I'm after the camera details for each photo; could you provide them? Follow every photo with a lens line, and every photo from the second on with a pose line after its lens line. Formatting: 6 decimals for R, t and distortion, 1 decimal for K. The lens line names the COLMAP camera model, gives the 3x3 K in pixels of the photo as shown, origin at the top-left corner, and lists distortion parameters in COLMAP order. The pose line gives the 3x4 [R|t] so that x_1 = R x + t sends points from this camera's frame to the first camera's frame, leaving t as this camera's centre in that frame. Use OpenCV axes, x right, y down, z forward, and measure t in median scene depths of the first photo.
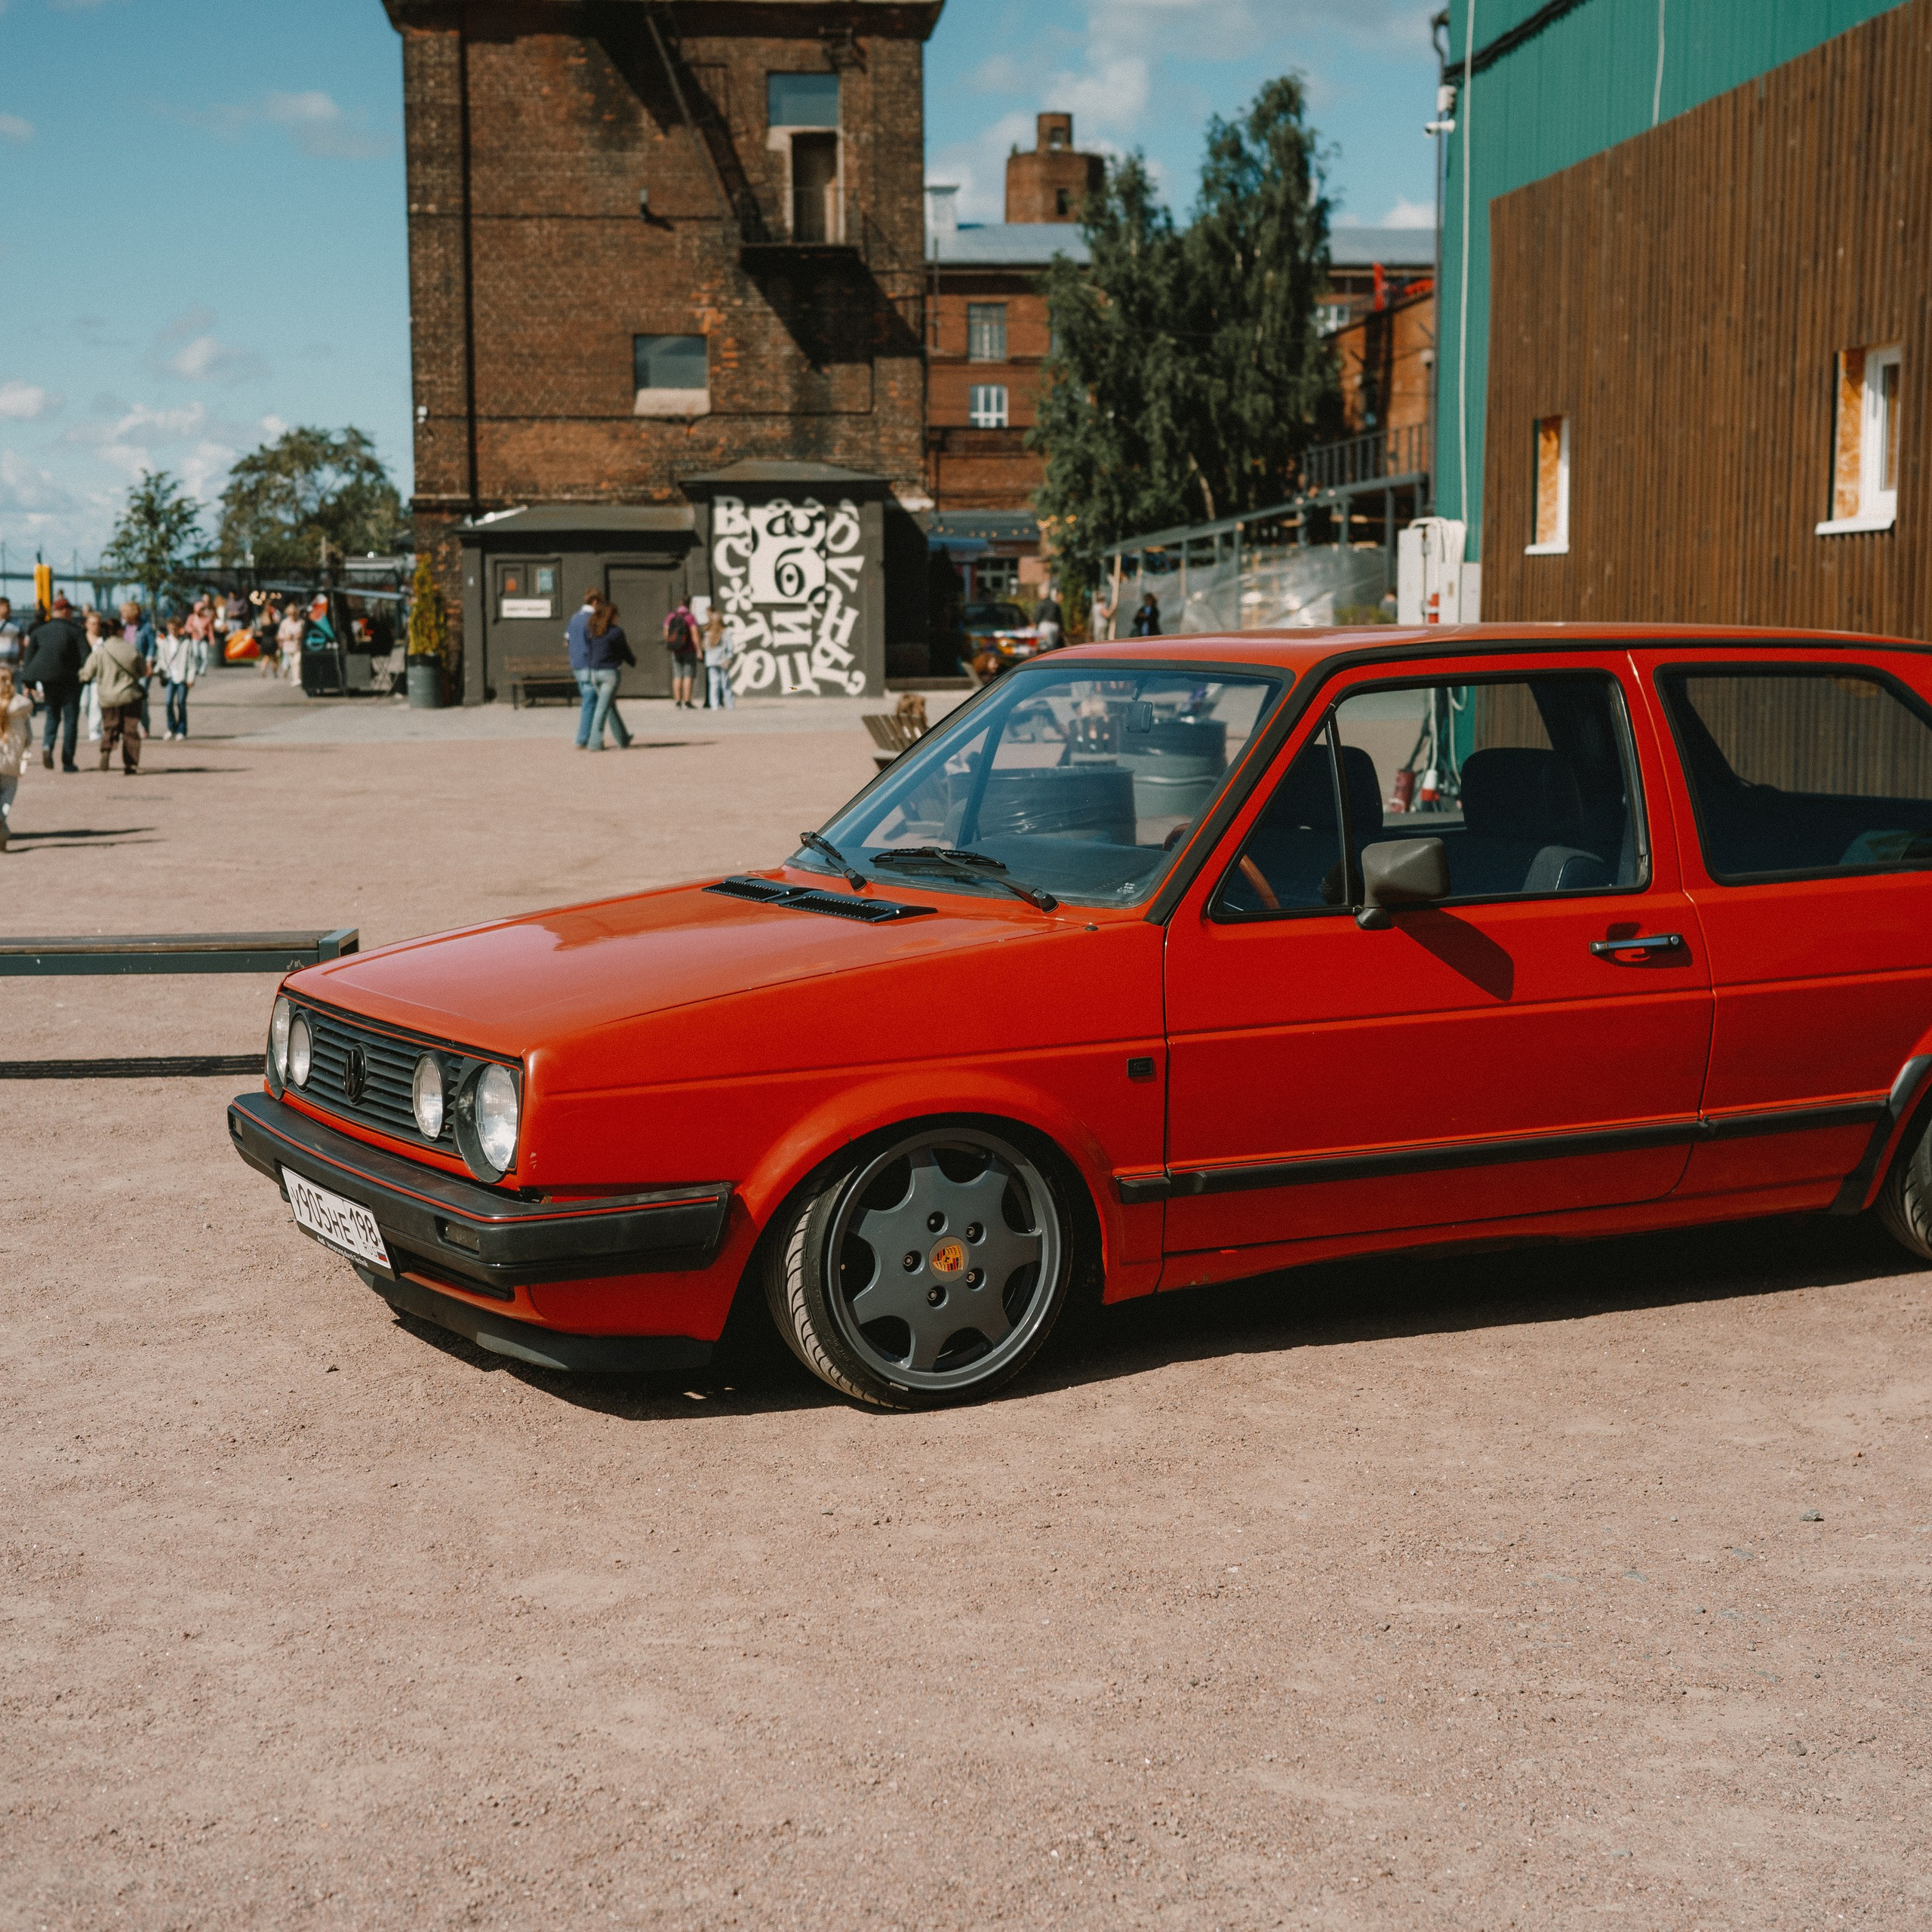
lens RADIAL K [[3257.9, 0, 957.4], [0, 3257.9, 979.4], [0, 0, 1]] dist [0.083681, -0.049366]
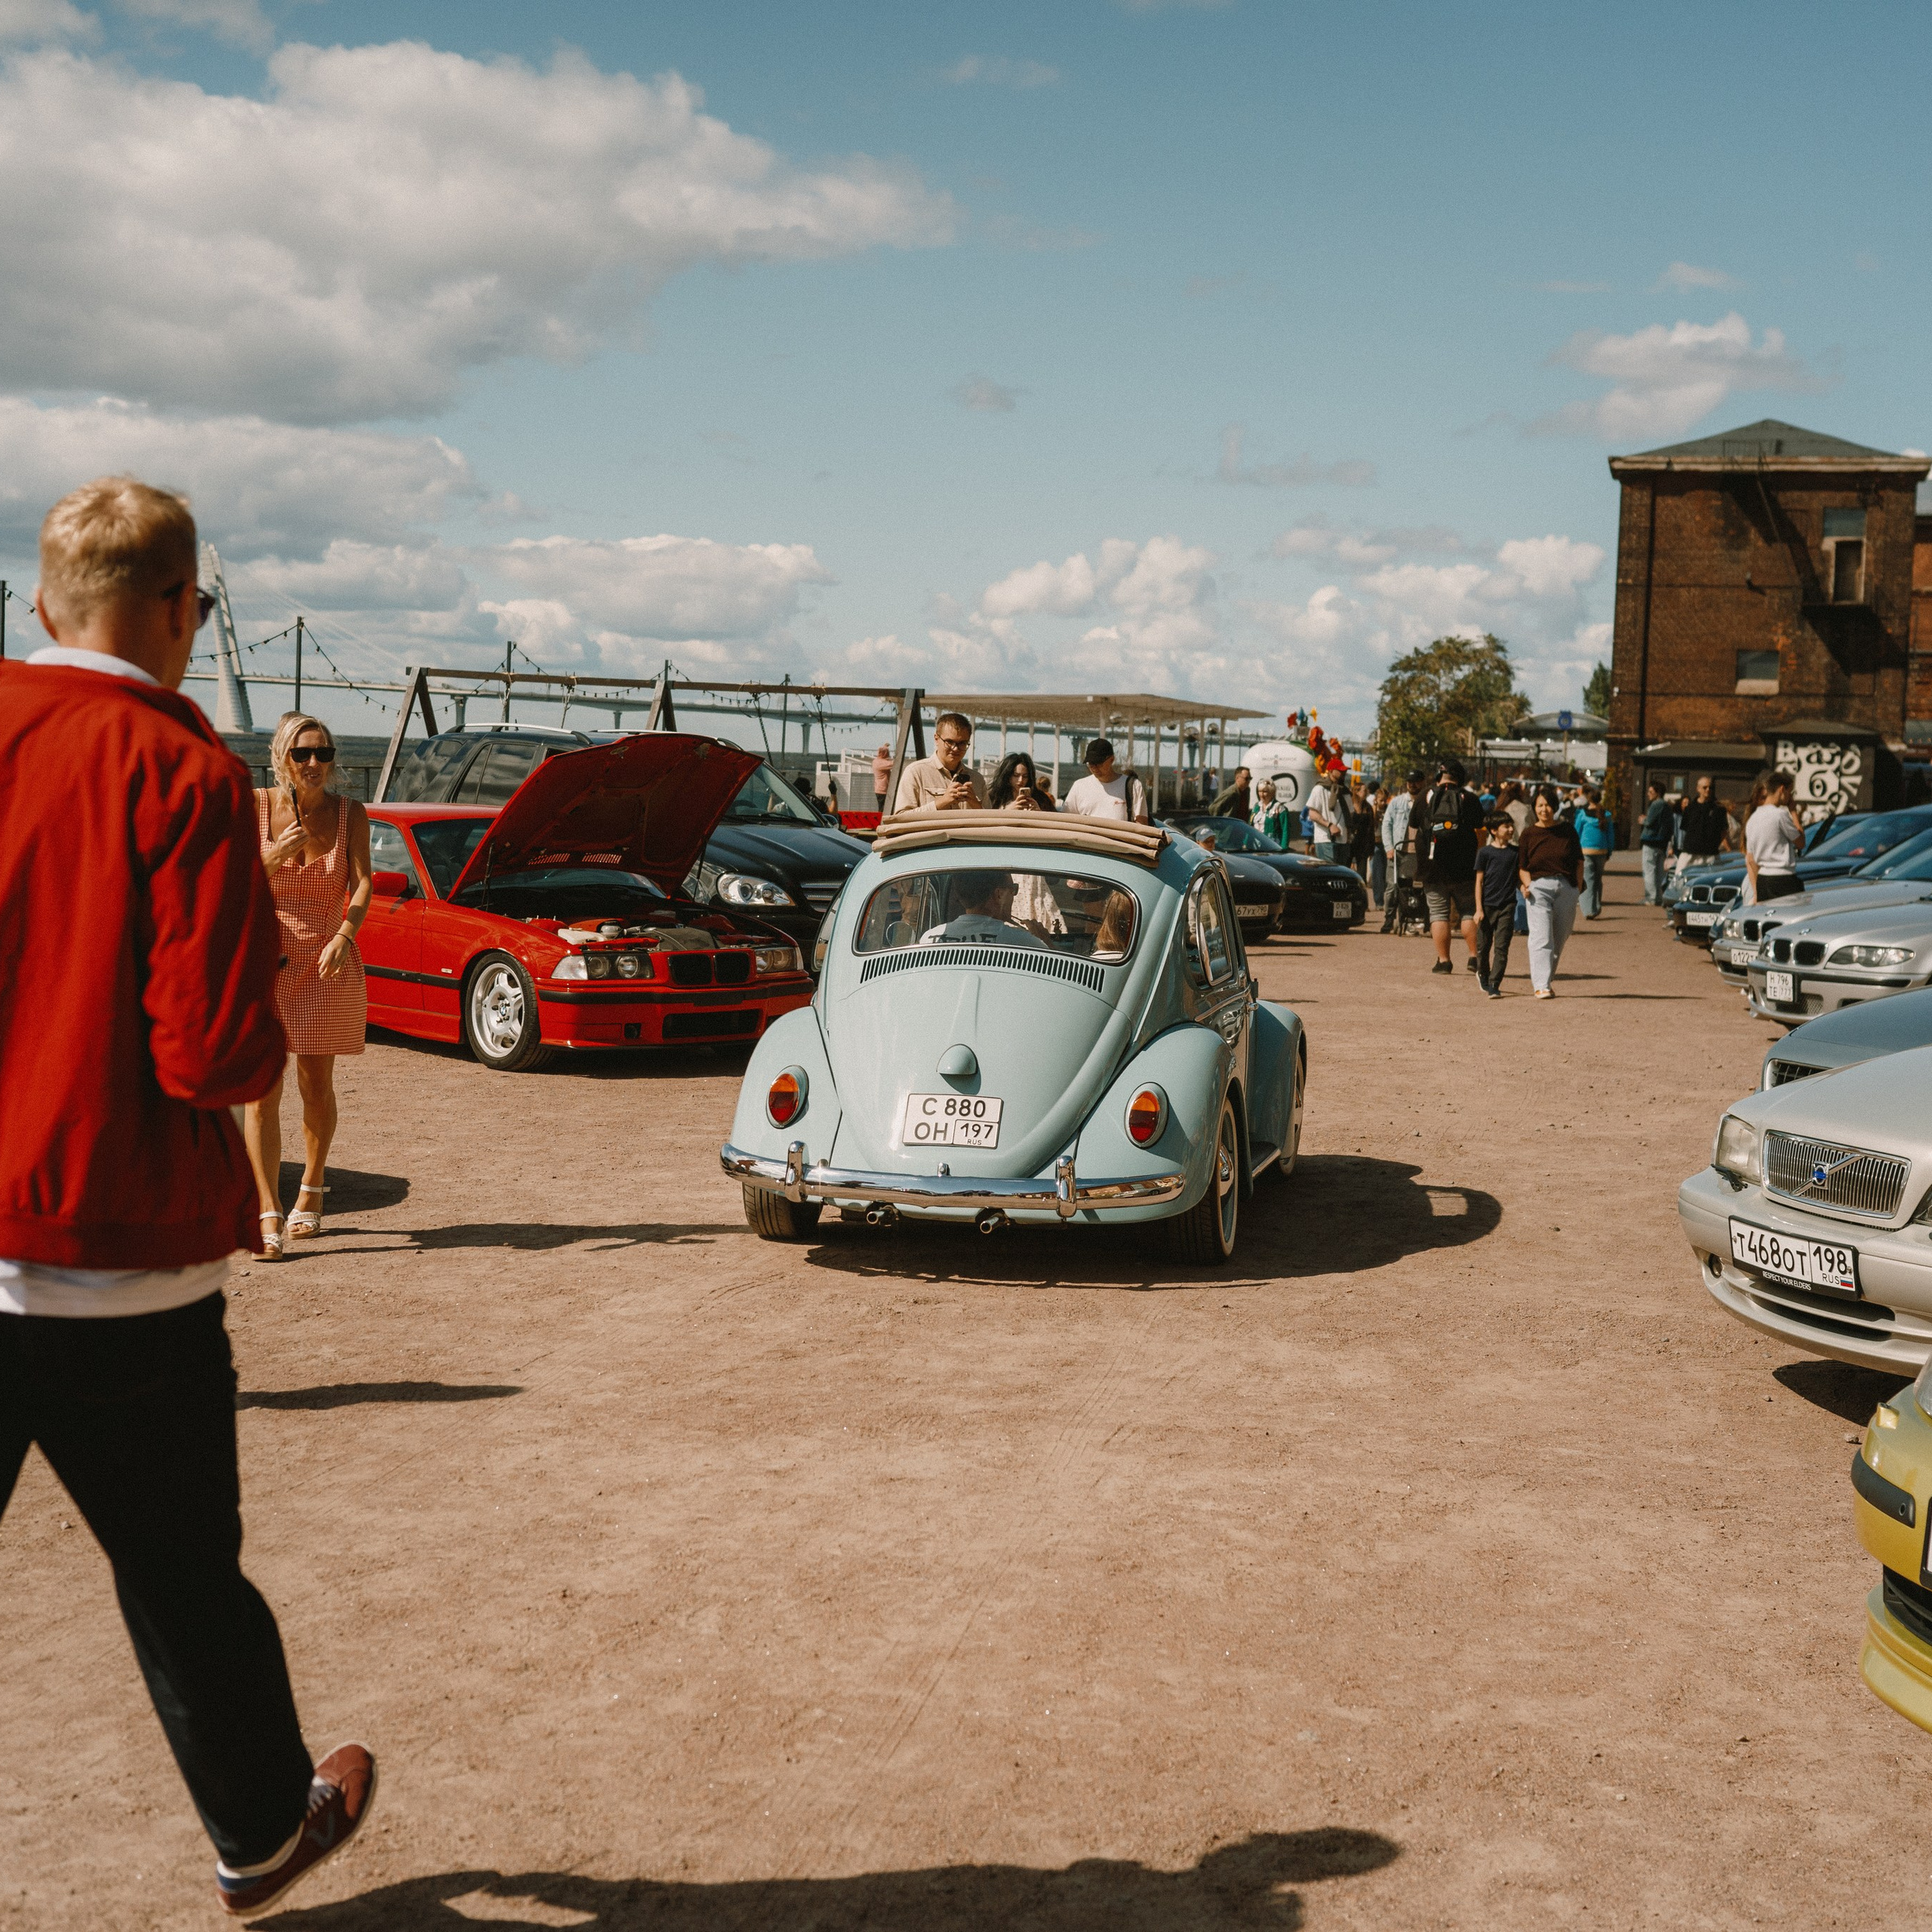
lens RADIAL K [[3257.9, 0, 957.4], [0, 3257.9, 979.4], [0, 0, 1]] dist [0.083681, -0.049366]
pose [[0.947784, 0.056636, -0.313844, 0.071013], [-0.072330, 0.996634, -0.038577, 0.085528], [0.310603, 0.059263, 0.948691, -0.843554]]
